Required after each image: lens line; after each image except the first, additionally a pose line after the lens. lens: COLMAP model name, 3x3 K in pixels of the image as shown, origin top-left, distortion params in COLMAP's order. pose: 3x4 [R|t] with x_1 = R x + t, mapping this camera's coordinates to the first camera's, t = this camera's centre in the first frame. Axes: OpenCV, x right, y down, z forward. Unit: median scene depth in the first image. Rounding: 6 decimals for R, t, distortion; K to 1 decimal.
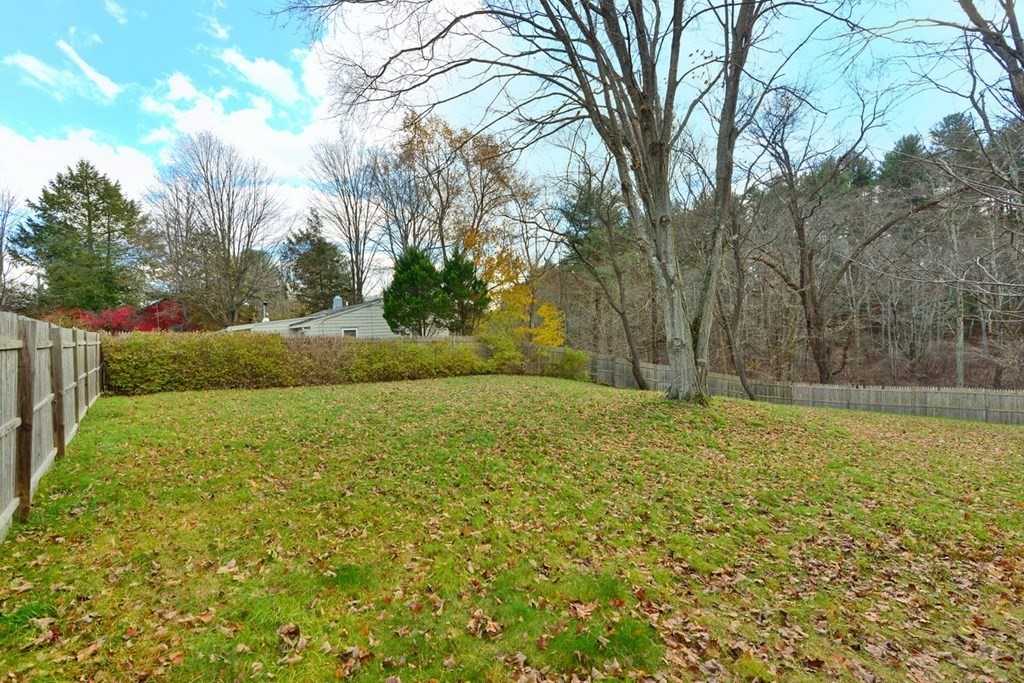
lens RADIAL K [[472.4, 0, 514.9], [0, 472.4, 338.9], [0, 0, 1]] dist [-0.015822, 0.000347]
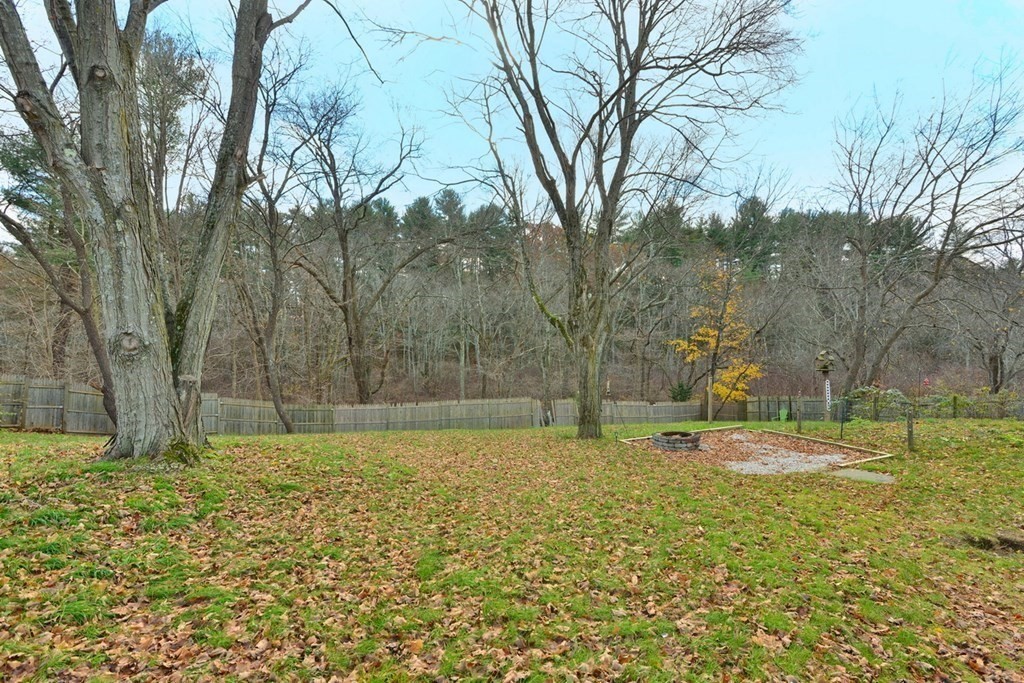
lens RADIAL K [[472.4, 0, 516.3], [0, 472.4, 338.7], [0, 0, 1]] dist [-0.015822, 0.000347]
pose [[0.614004, 0.038628, 0.788357, 0.090972], [0.002459, 0.998703, -0.050850, 0.013134], [-0.789299, 0.033161, 0.613113, 0.168469]]
